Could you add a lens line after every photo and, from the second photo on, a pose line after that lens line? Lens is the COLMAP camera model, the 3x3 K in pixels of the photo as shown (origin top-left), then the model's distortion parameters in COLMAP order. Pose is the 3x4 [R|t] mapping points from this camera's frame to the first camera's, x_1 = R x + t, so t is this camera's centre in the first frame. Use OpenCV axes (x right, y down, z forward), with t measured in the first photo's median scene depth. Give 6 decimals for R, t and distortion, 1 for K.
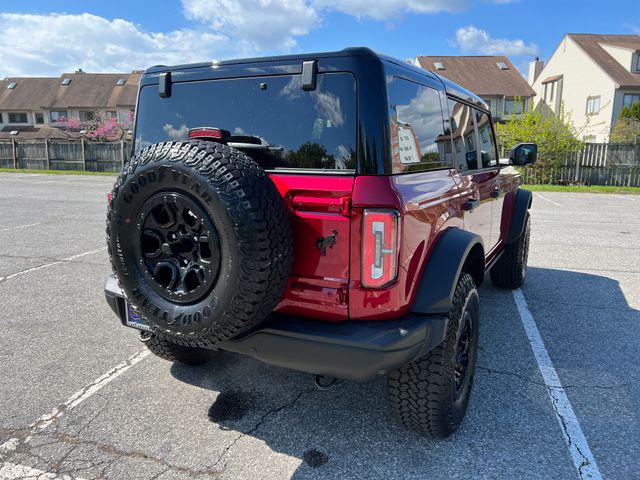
lens RADIAL K [[483.0, 0, 318.7], [0, 483.0, 241.6], [0, 0, 1]] dist [0.058882, -0.061388]
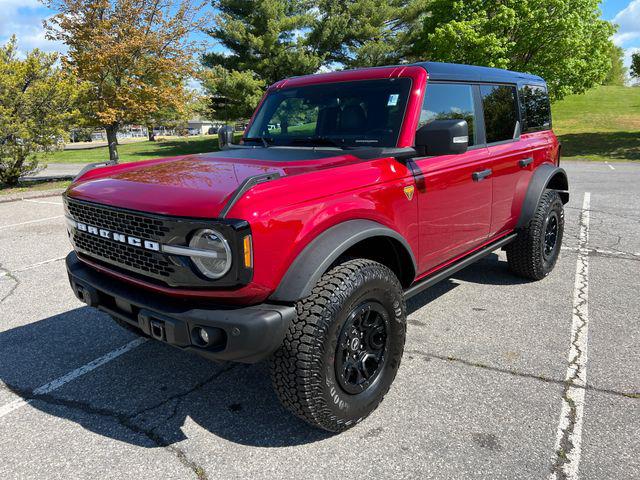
lens RADIAL K [[483.0, 0, 321.6], [0, 483.0, 241.6], [0, 0, 1]] dist [0.058882, -0.061388]
pose [[-0.976528, -0.027791, 0.213591, 0.043641], [0.067550, 0.902097, 0.426214, -0.501233], [-0.204524, 0.430638, -0.879045, 2.433942]]
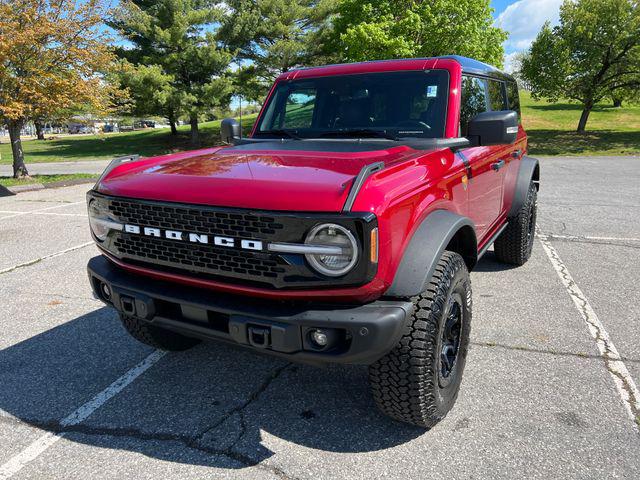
lens RADIAL K [[483.0, 0, 321.9], [0, 483.0, 237.3], [0, 0, 1]] dist [0.058882, -0.061388]
pose [[-0.999658, 0.016072, 0.020631, 0.309523], [0.023386, 0.902502, 0.430051, -0.493920], [-0.011708, 0.430386, -0.902569, 2.437535]]
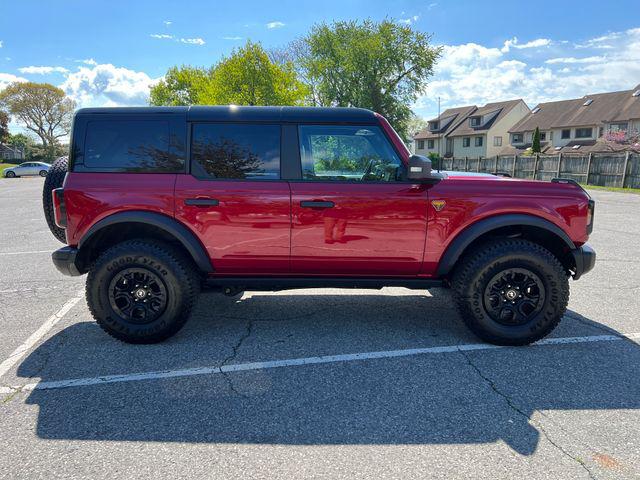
lens RADIAL K [[483.0, 0, 319.8], [0, 483.0, 242.6], [0, 0, 1]] dist [0.058882, -0.061388]
pose [[0.445496, 0.151662, -0.882345, 1.449692], [-0.173477, 0.981492, 0.081115, -0.115183], [0.878316, 0.116931, 0.463560, 0.610601]]
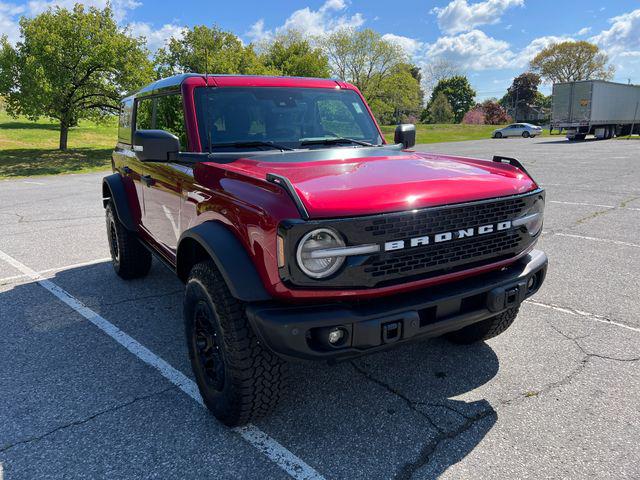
lens RADIAL K [[483.0, 0, 319.3], [0, 483.0, 237.8], [0, 0, 1]] dist [0.058882, -0.061388]
pose [[-0.504949, 0.206362, -0.838117, 1.178821], [-0.152677, 0.934335, 0.322038, -0.410191], [0.849539, 0.290574, -0.440285, 1.998156]]
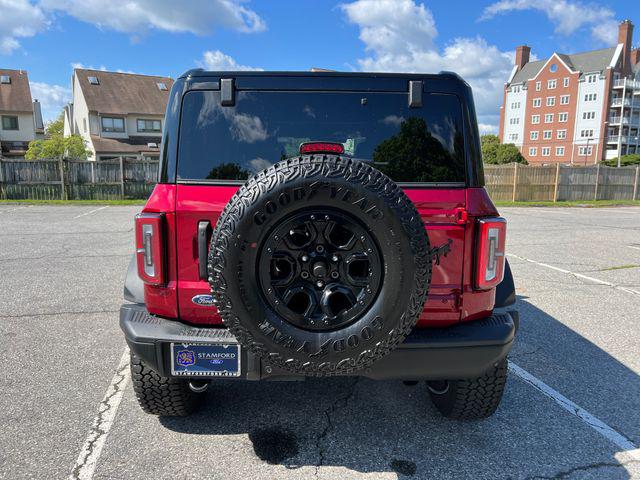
lens RADIAL K [[483.0, 0, 318.9], [0, 483.0, 241.0], [0, 0, 1]] dist [0.058882, -0.061388]
pose [[0.881252, -0.068731, 0.467622, -0.442606], [0.086255, 0.996142, -0.016138, -0.017100], [-0.464709, 0.054557, 0.883781, 0.114760]]
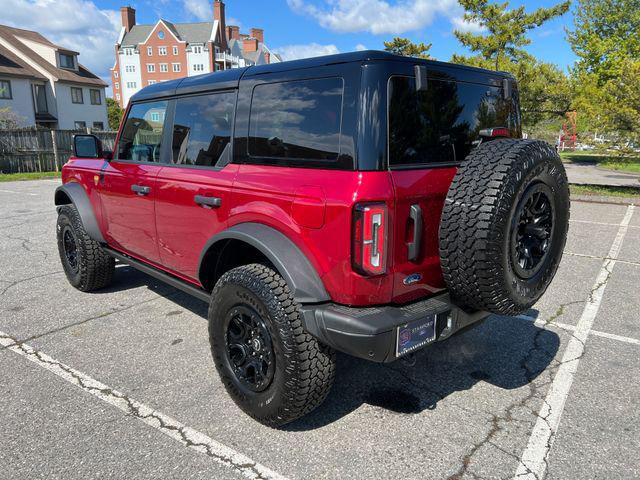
lens RADIAL K [[483.0, 0, 317.3], [0, 483.0, 242.4], [0, 0, 1]] dist [0.058882, -0.061388]
pose [[0.324193, -0.212697, 0.921769, -0.953174], [0.183402, 0.970040, 0.159332, -0.148476], [-0.928042, 0.117400, 0.353489, 0.655150]]
